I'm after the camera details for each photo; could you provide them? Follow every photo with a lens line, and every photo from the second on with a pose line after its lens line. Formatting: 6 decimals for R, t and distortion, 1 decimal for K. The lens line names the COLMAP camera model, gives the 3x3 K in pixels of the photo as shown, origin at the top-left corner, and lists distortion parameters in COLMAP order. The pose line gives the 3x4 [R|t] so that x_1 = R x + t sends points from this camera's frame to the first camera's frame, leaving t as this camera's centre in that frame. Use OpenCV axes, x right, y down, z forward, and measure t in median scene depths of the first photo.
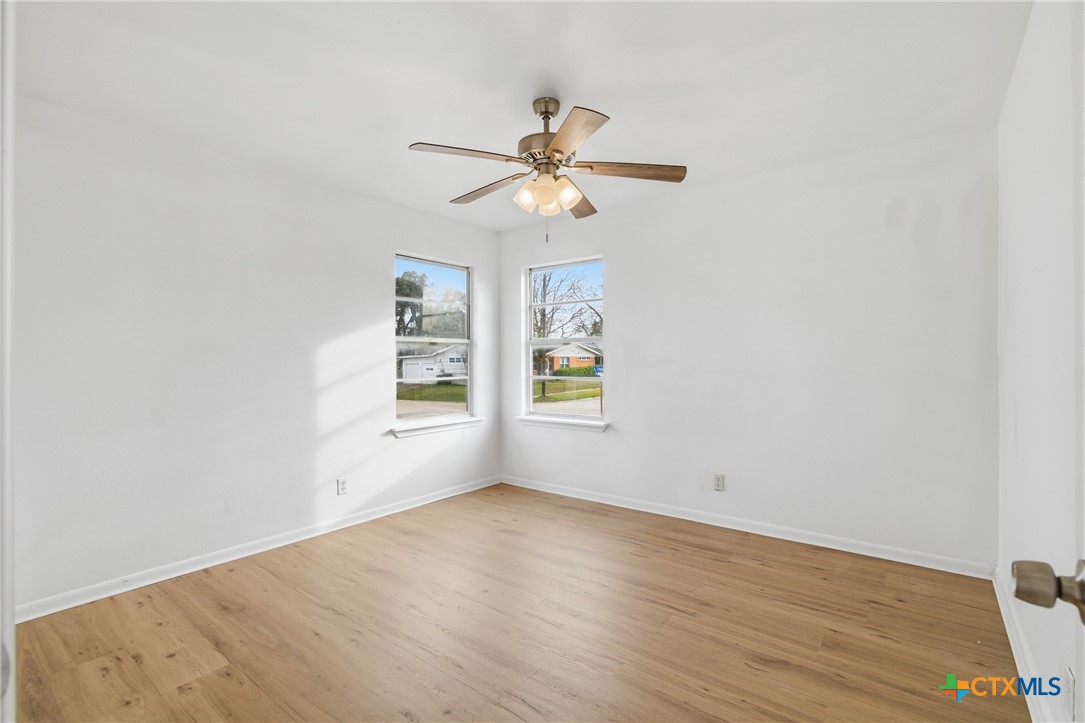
lens RADIAL K [[479.9, 0, 542.5], [0, 479.9, 361.5], [0, 0, 1]] dist [0.004481, 0.000323]
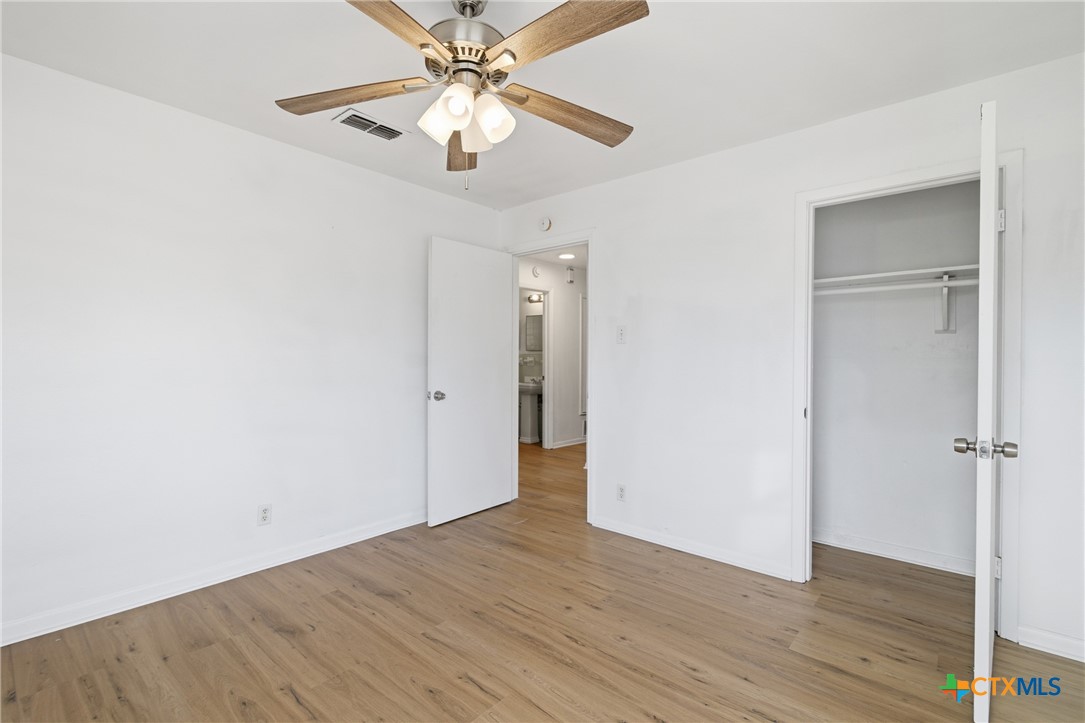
lens RADIAL K [[479.9, 0, 542.5], [0, 479.9, 361.5], [0, 0, 1]] dist [0.004481, 0.000323]
pose [[-0.998632, -0.000547, 0.052288, -0.160392], [0.000330, 0.999860, 0.016755, -0.015899], [-0.052290, 0.016750, -0.998491, 1.979734]]
